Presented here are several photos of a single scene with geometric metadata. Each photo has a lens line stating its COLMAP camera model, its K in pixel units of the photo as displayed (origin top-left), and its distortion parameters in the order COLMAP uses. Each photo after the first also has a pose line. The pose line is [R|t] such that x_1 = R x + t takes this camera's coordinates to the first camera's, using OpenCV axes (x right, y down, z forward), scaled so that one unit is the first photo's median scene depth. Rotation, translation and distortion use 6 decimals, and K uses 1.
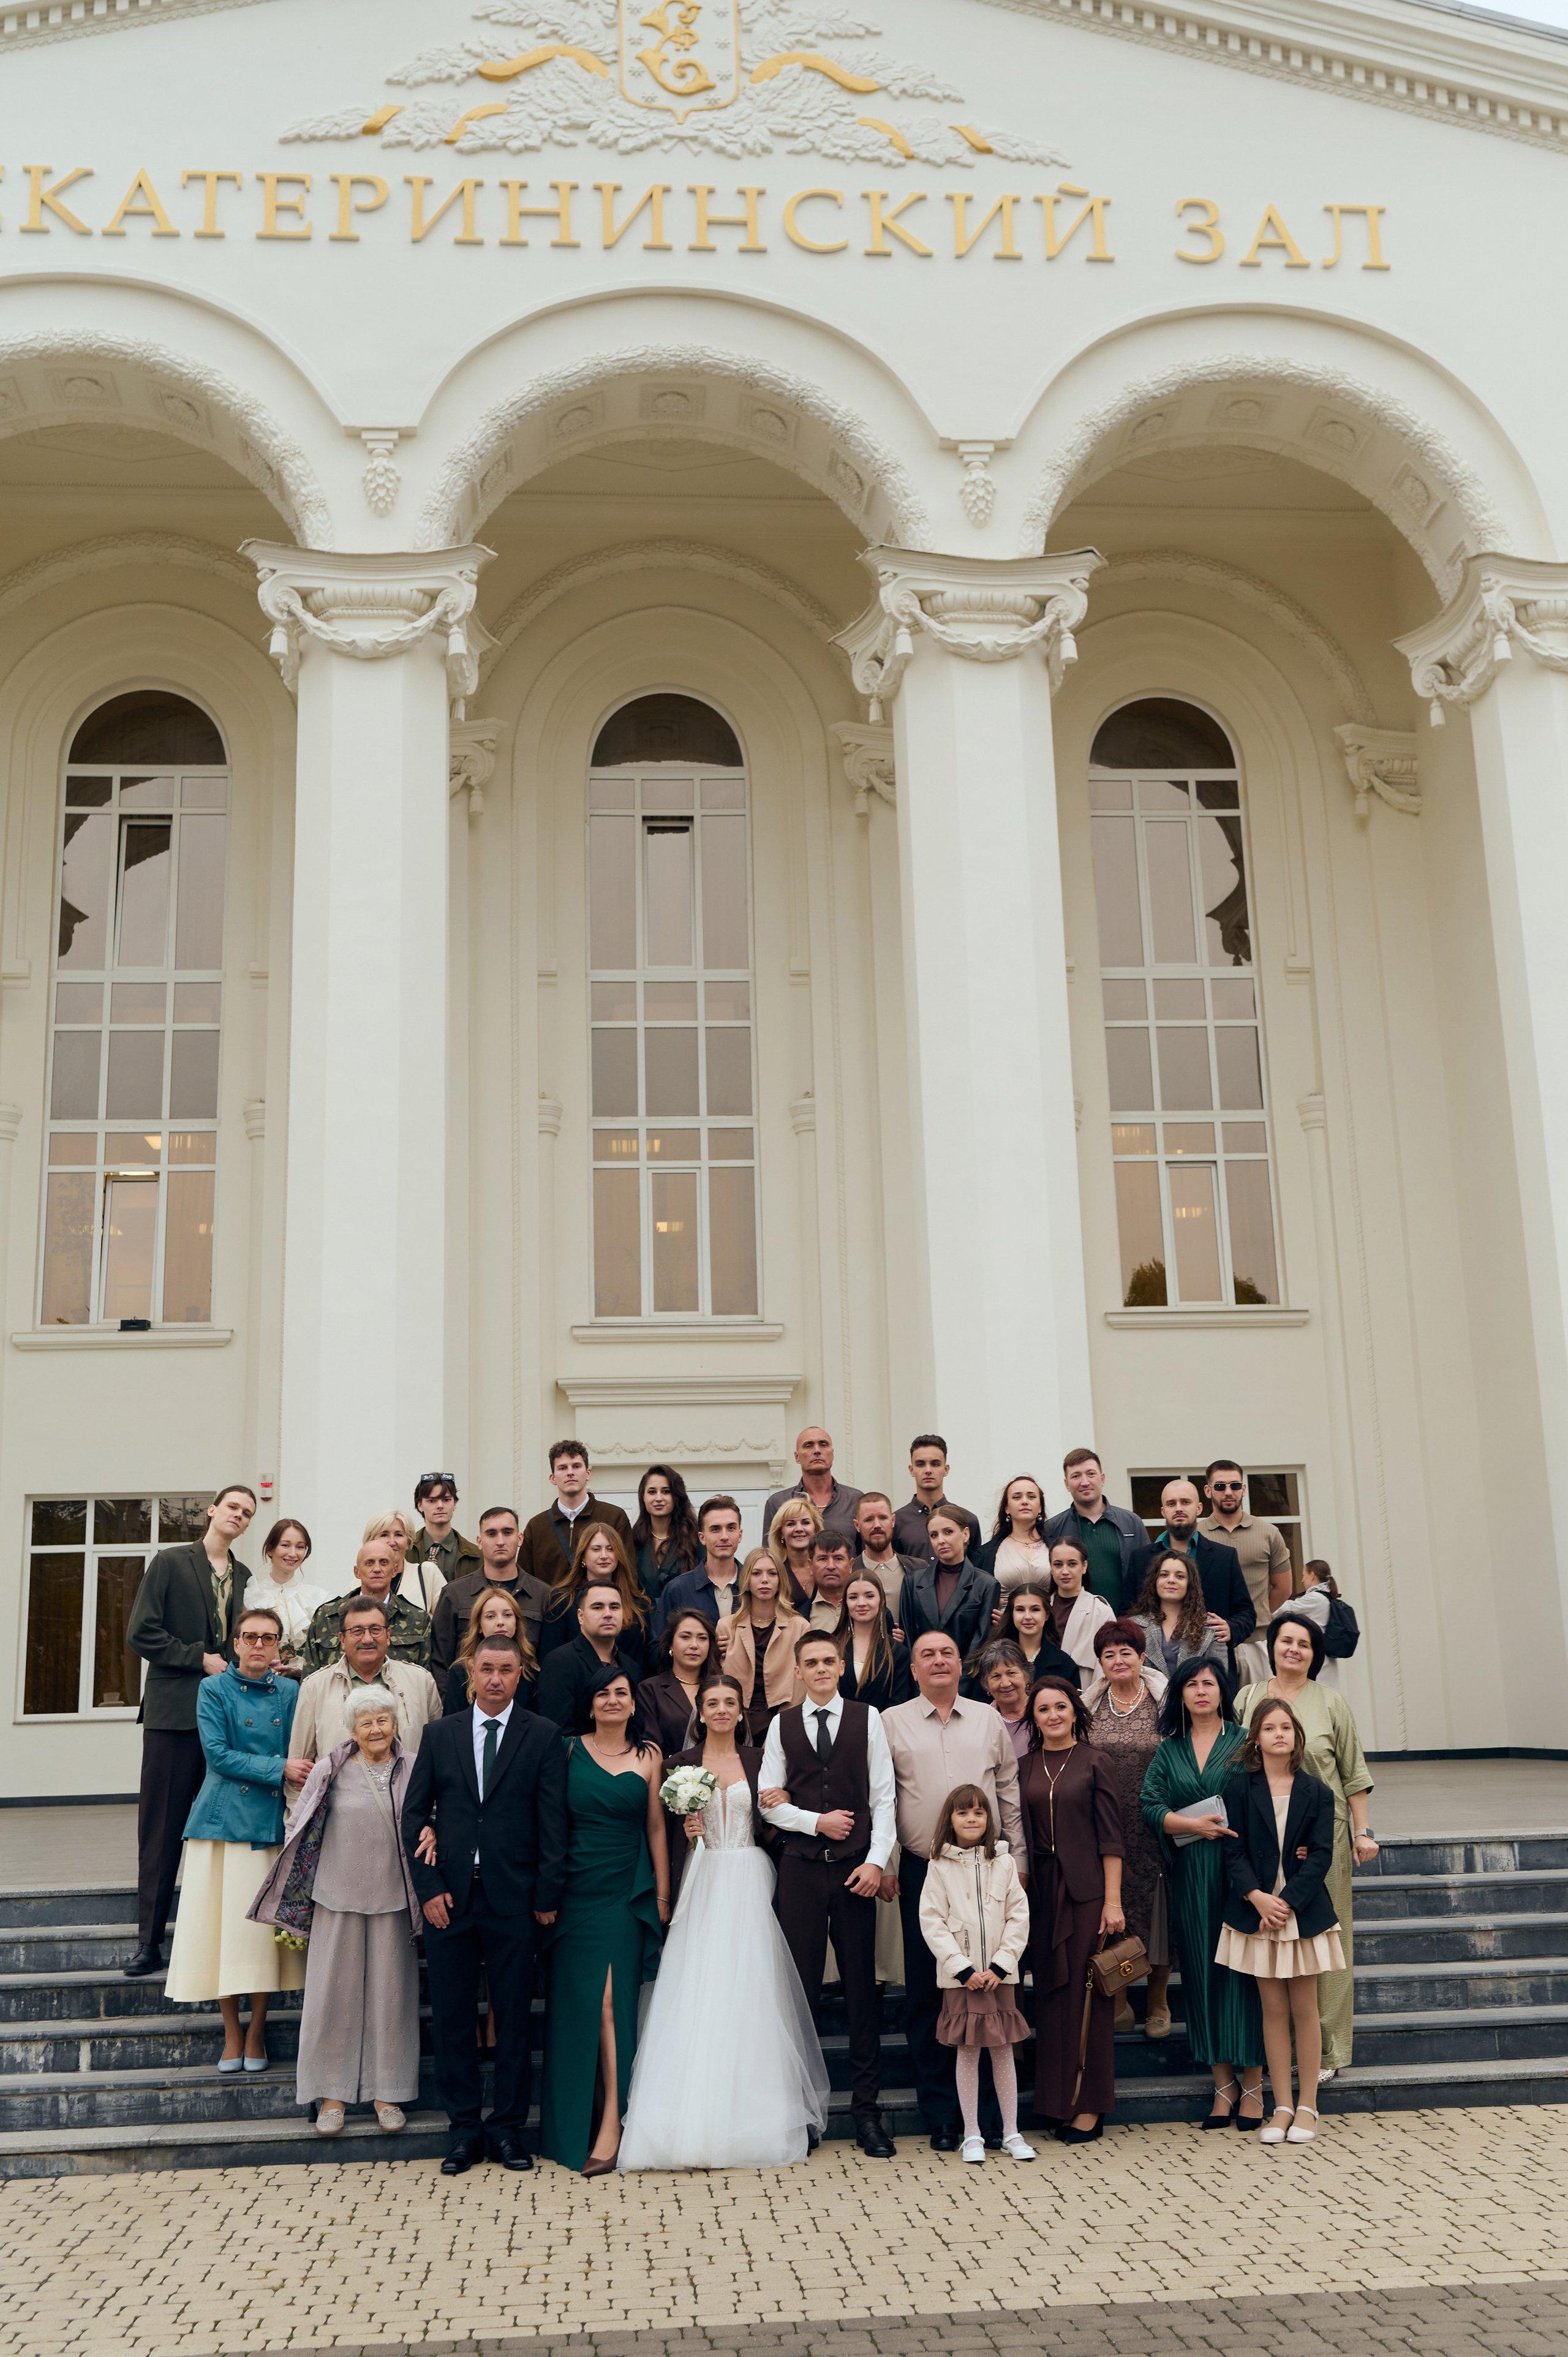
lens RADIAL K [[2298.8, 0, 787.3], [0, 2298.8, 1133.6], [0, 0, 1]] dist [0.005999, -0.002981]
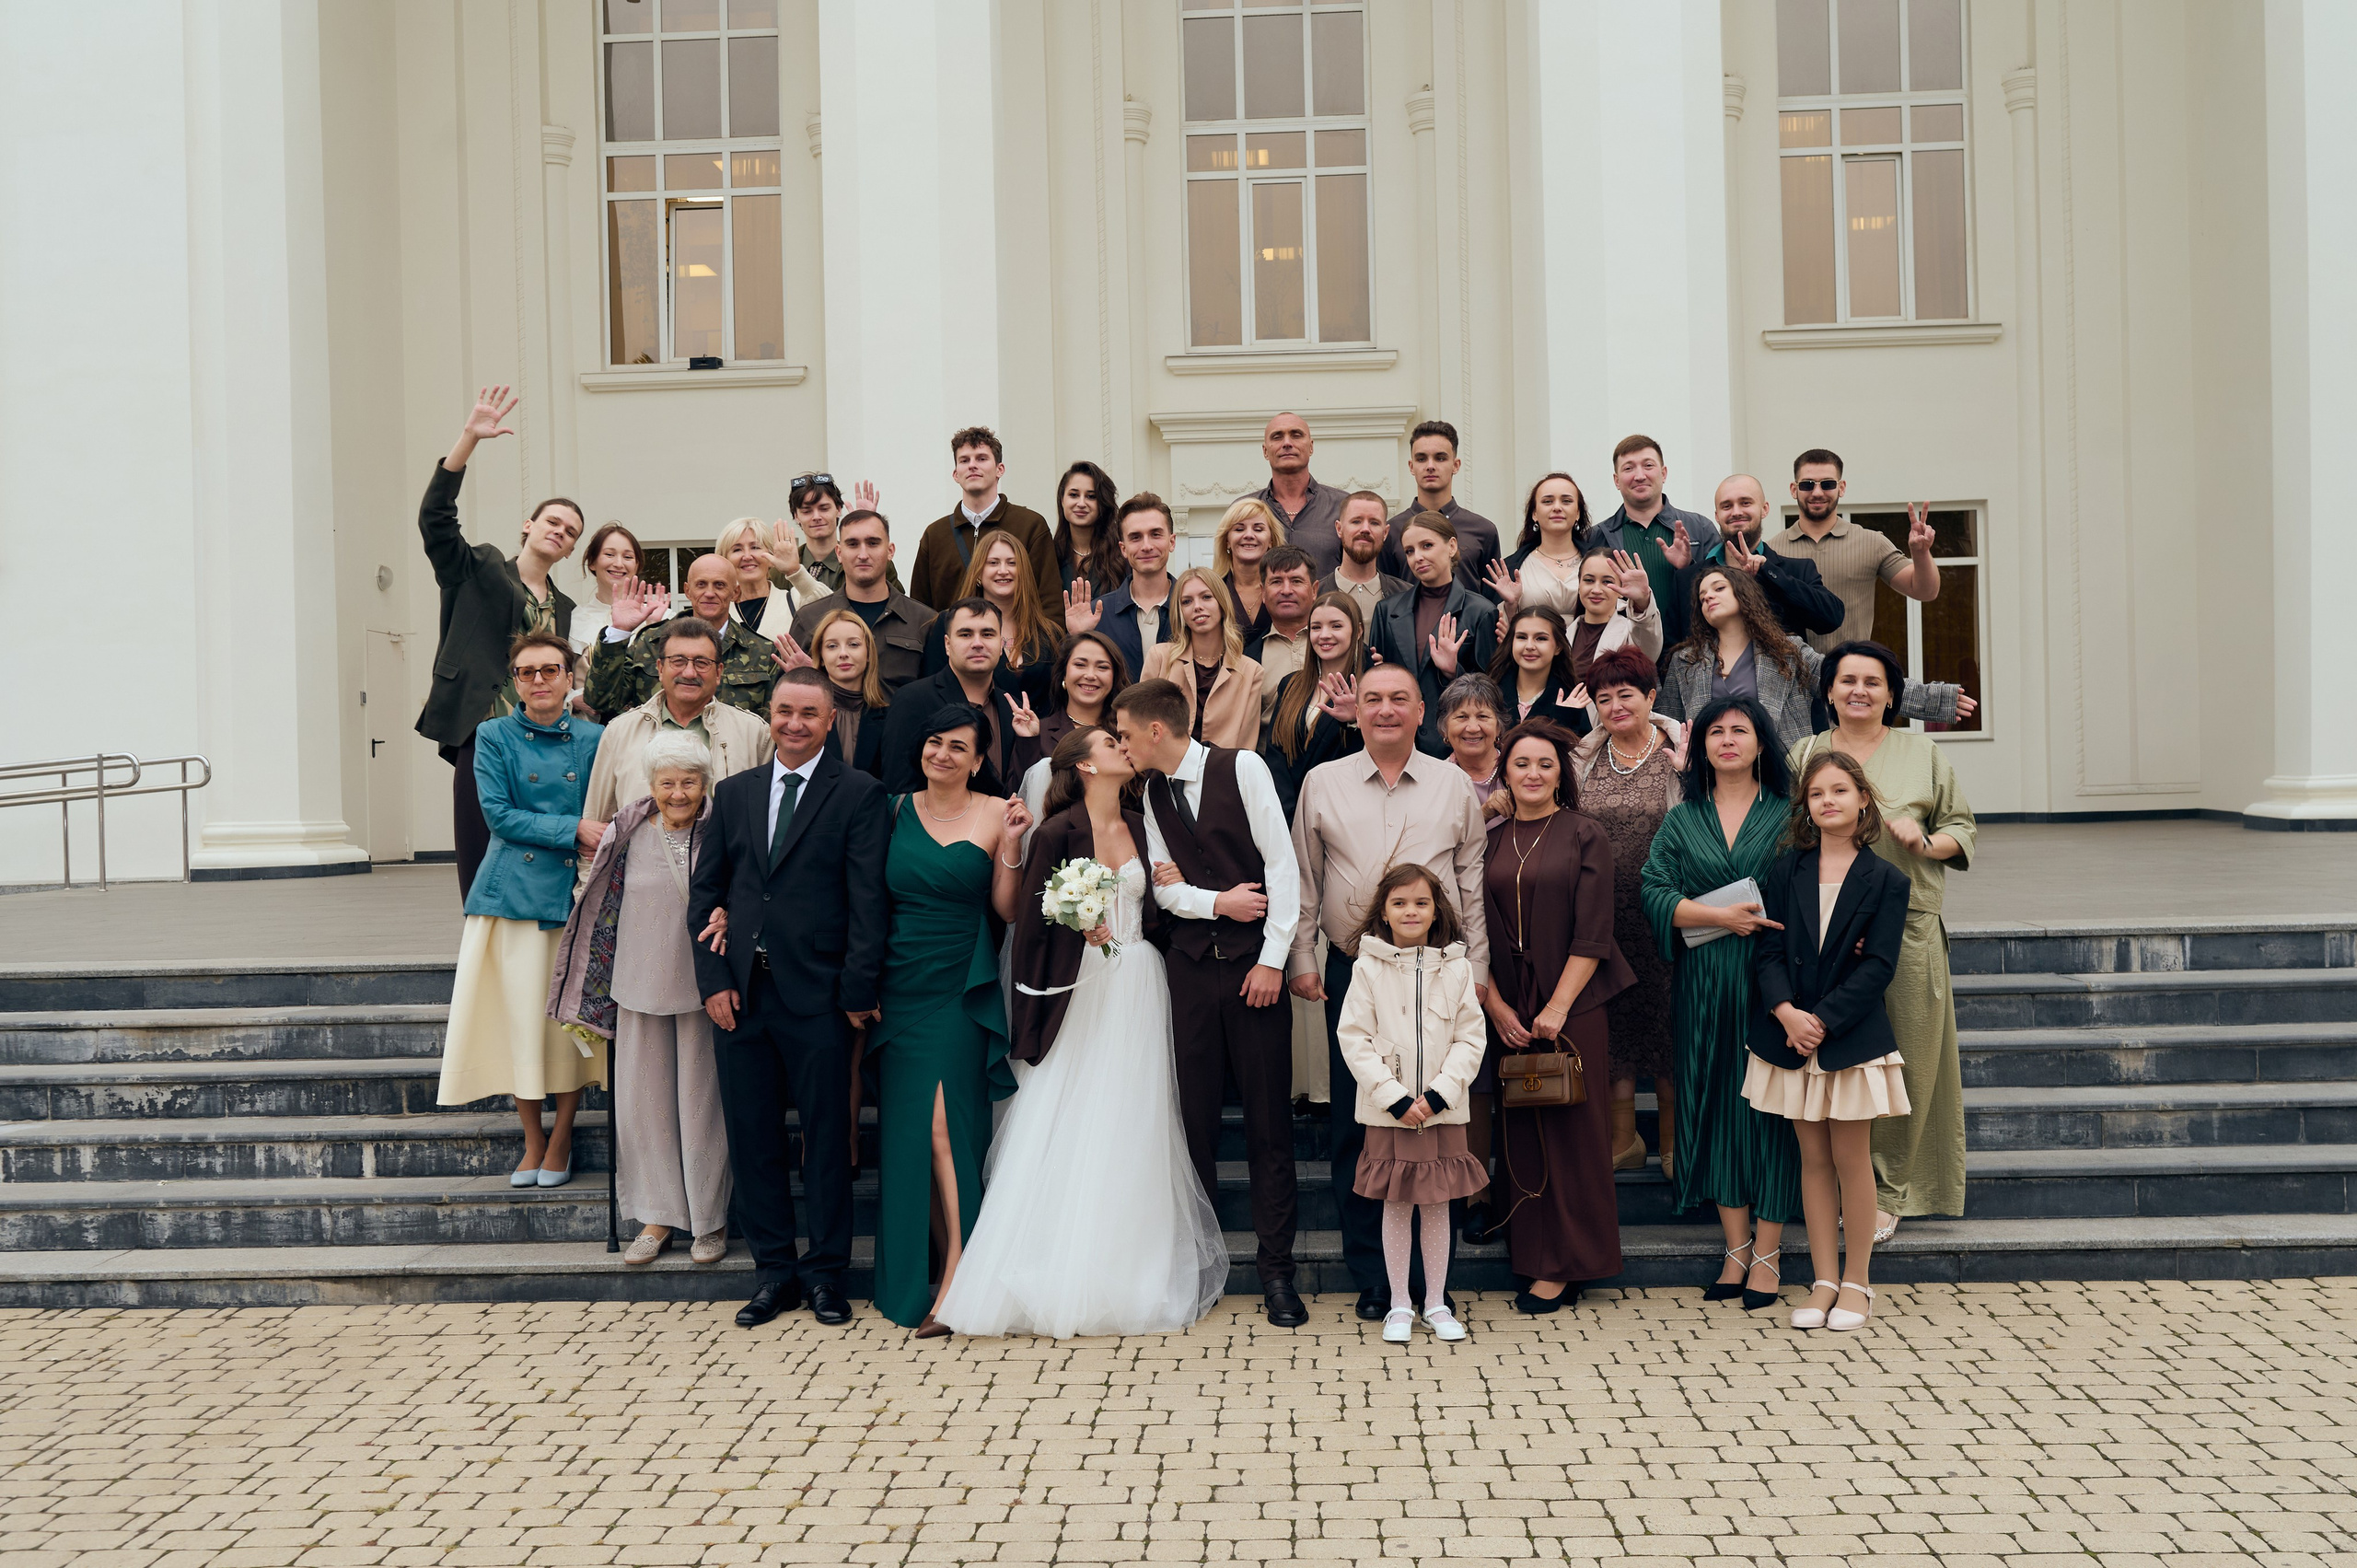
lens RADIAL K [[2298.9, 0, 1173.6], [0, 2298.9, 742.3], [0, 0, 1]] dist [0.005999, -0.002981]
pose [[0.991724, 0.004654, -0.128304, 0.088780], [0.025518, 0.972259, 0.232512, 0.064560], [0.125827, -0.233861, 0.964094, 0.259461]]
